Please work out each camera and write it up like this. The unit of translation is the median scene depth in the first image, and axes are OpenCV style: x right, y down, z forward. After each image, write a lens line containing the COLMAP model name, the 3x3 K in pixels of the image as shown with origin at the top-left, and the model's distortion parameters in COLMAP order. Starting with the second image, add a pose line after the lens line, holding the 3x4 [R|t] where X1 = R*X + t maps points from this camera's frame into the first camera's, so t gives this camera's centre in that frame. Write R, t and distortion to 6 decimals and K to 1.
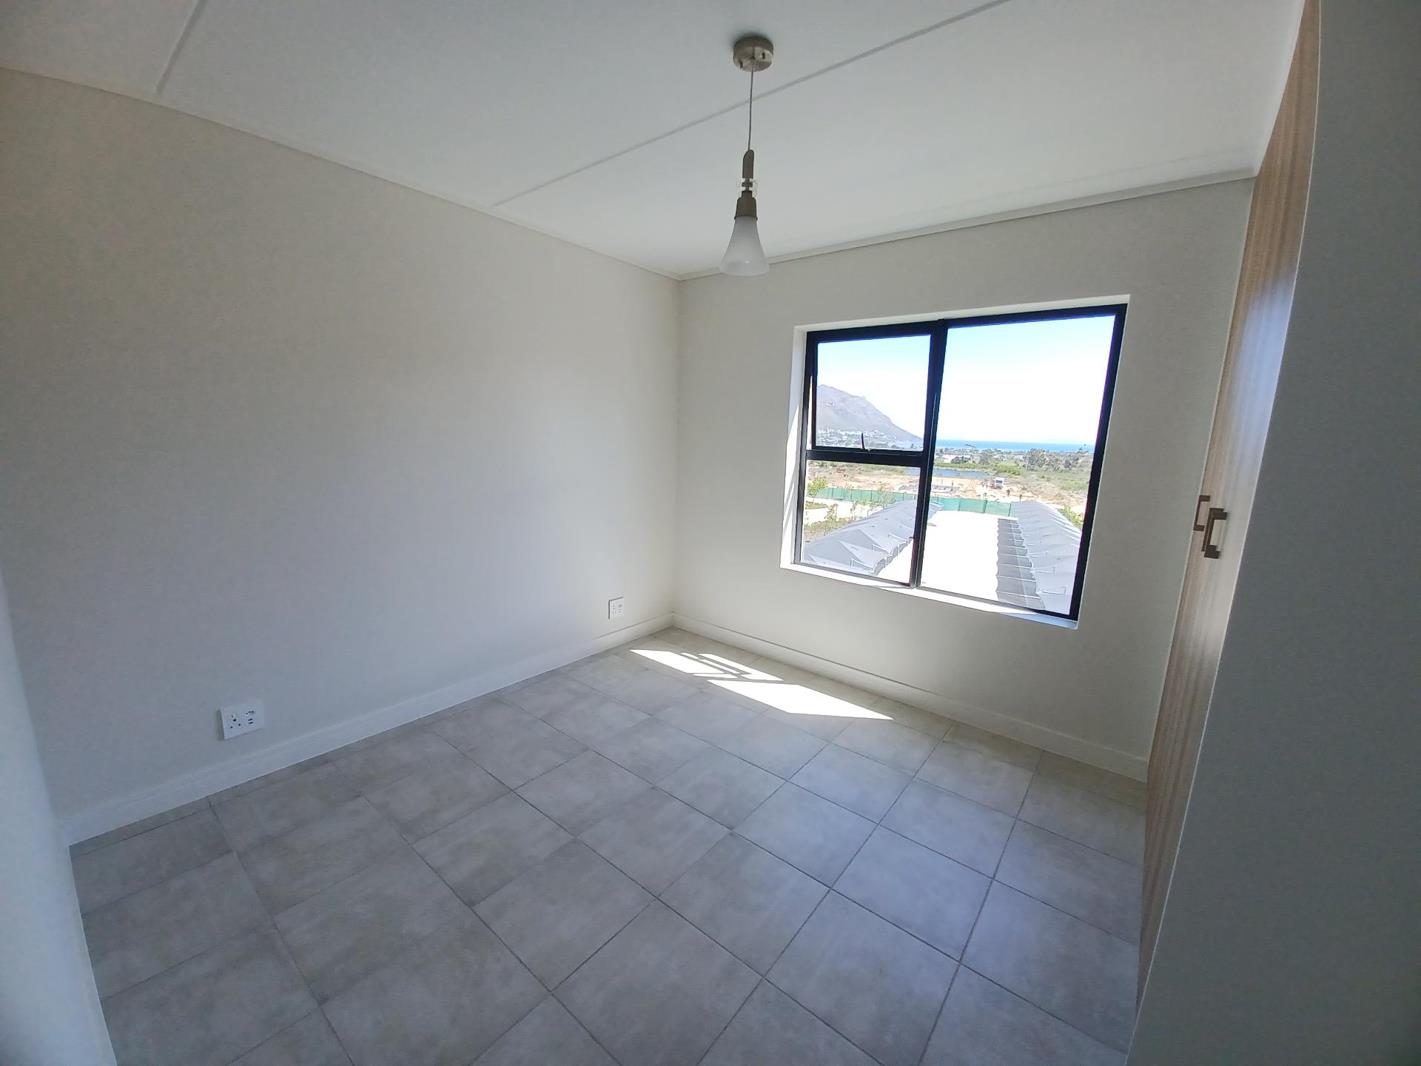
lens RADIAL K [[561.4, 0, 706.2], [0, 561.4, 527.8], [0, 0, 1]] dist [0.001171, -0.000105]
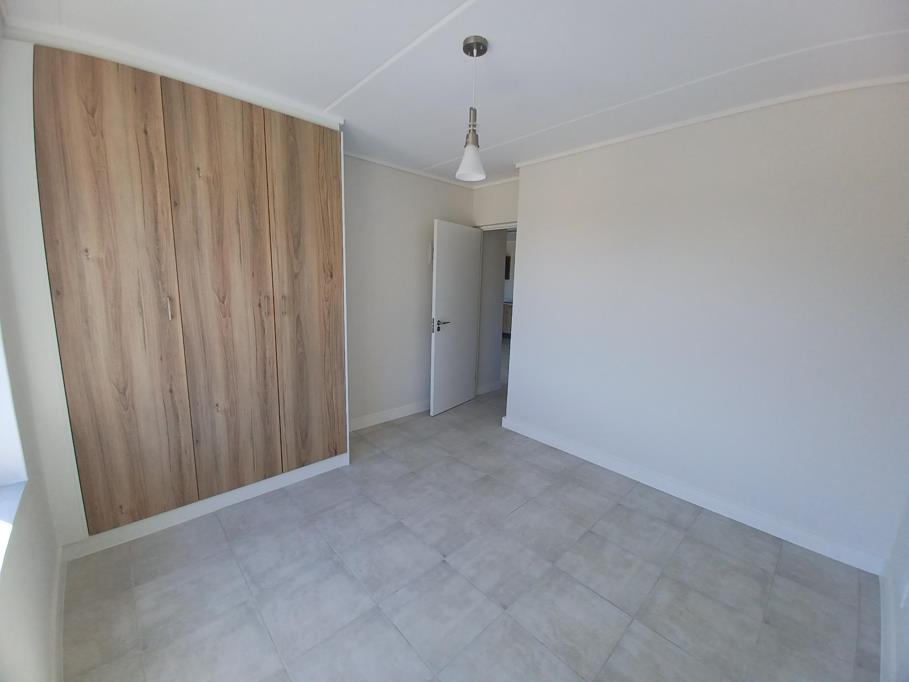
lens RADIAL K [[359.1, 0, 451.7], [0, 359.1, 337.7], [0, 0, 1]] dist [0.001171, -0.000105]
pose [[-0.987297, -0.089924, 0.130989, -0.043463], [-0.040384, 0.939377, 0.340499, -0.303843], [-0.153667, 0.330883, -0.931076, 1.722400]]
